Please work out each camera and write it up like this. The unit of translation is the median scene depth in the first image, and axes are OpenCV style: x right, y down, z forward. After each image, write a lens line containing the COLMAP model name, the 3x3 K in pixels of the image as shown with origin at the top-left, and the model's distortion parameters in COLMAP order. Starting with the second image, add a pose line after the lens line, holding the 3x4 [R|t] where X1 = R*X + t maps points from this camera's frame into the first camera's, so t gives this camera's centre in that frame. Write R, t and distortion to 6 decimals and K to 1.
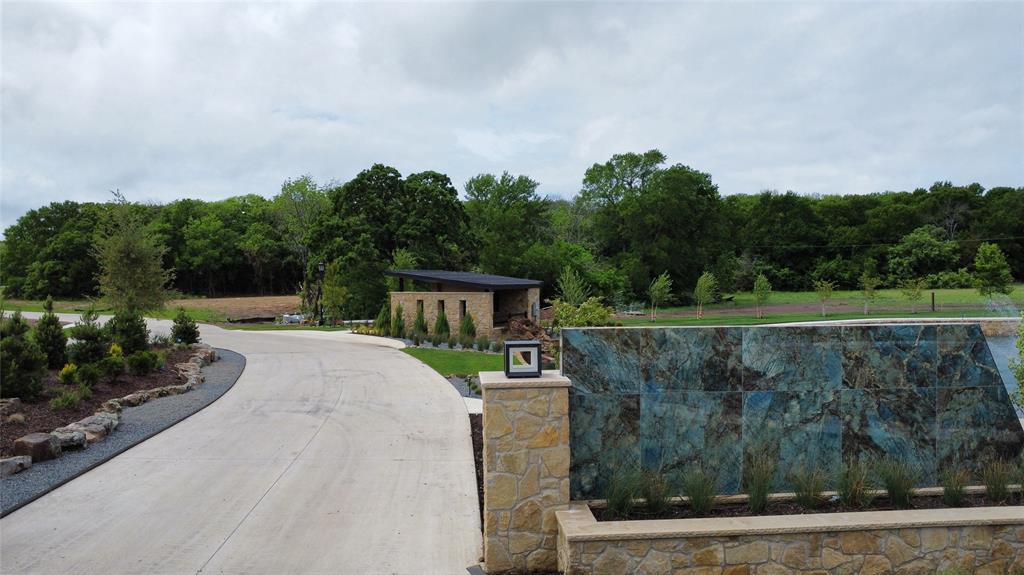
lens RADIAL K [[761.0, 0, 510.1], [0, 761.0, 282.1], [0, 0, 1]] dist [-0.028313, 0.011975]
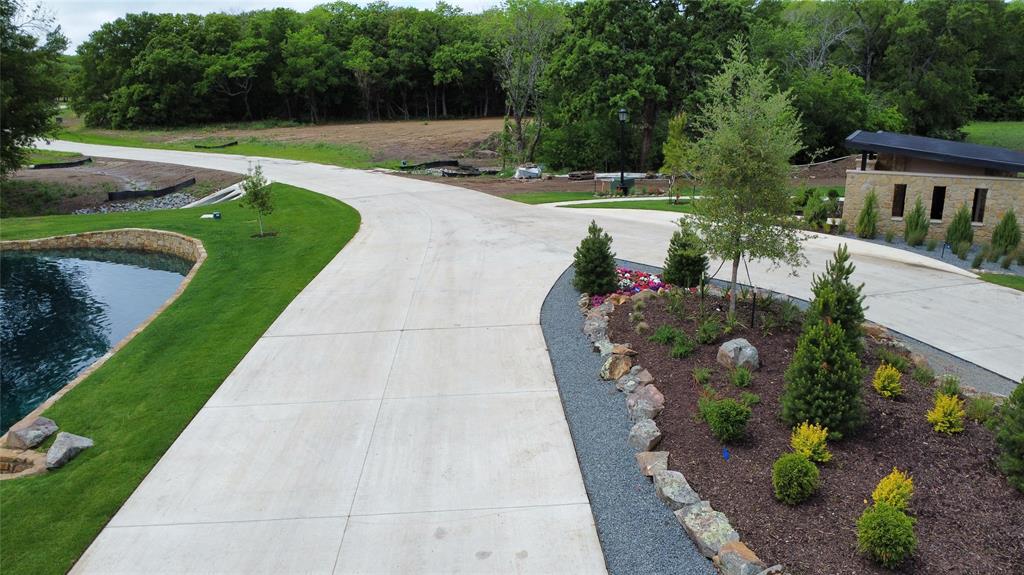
lens RADIAL K [[761.0, 0, 514.8], [0, 761.0, 279.1], [0, 0, 1]] dist [-0.028313, 0.011975]
pose [[0.999699, 0.006191, -0.023739, -0.140785], [-0.000309, 0.970741, 0.240129, -0.017774], [0.024531, -0.240050, 0.970451, 0.098533]]
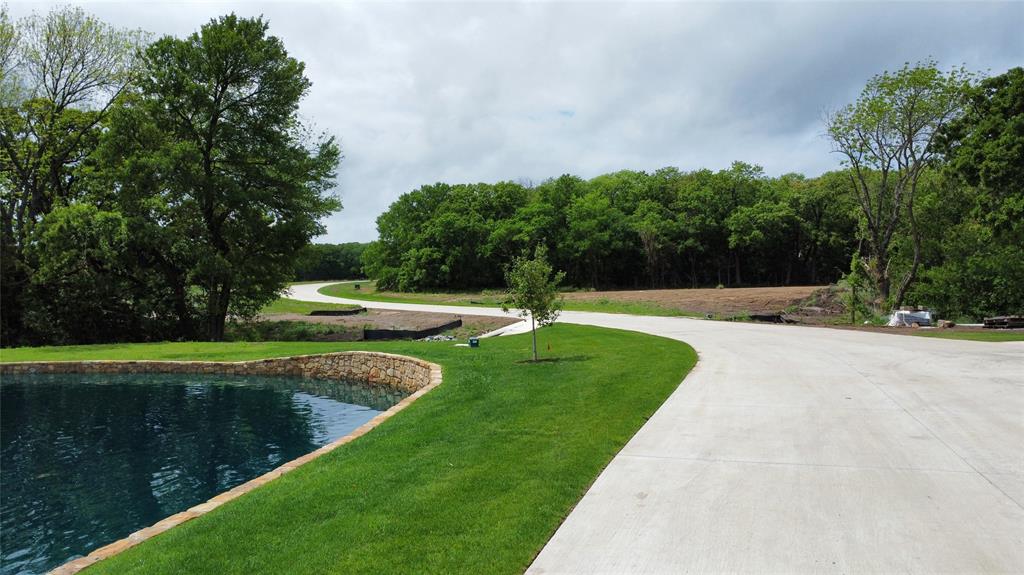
lens RADIAL K [[761.0, 0, 507.5], [0, 761.0, 284.6], [0, 0, 1]] dist [-0.028313, 0.011975]
pose [[0.927580, 0.003060, -0.373612, -0.176054], [-0.001742, 0.999991, 0.003866, 0.010448], [0.373620, -0.002935, 0.927577, 0.193540]]
